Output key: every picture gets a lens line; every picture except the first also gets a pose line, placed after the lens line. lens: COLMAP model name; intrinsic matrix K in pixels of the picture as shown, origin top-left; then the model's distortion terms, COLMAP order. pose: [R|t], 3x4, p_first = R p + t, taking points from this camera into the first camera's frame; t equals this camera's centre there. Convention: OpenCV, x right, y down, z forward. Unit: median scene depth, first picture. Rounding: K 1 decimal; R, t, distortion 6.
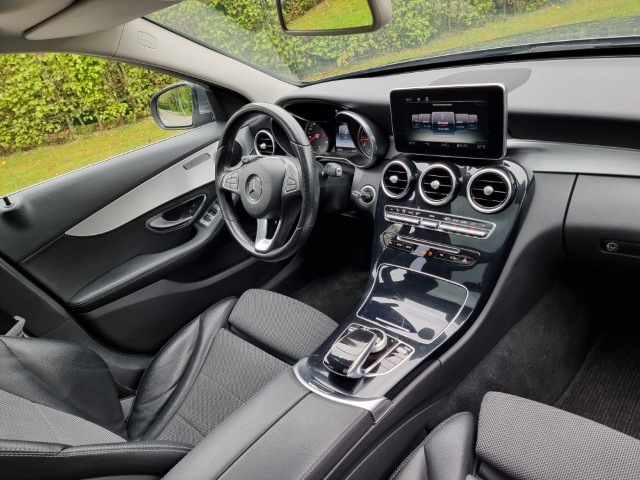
lens RADIAL K [[448.4, 0, 315.8], [0, 448.4, 239.1], [0, 0, 1]] dist [0.085183, -0.074487]
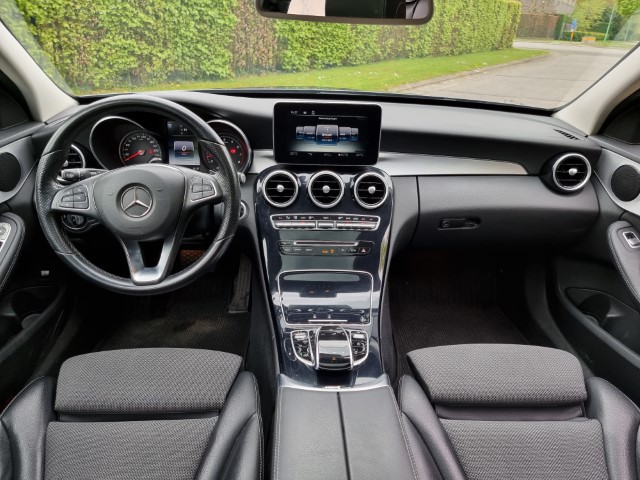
lens RADIAL K [[448.4, 0, 317.0], [0, 448.4, 242.4], [0, 0, 1]] dist [0.085183, -0.074487]
pose [[0.673055, -0.084307, 0.734772, -0.579555], [0.188465, 0.980235, -0.060163, 0.071452], [-0.715177, 0.178972, 0.675641, 0.291572]]
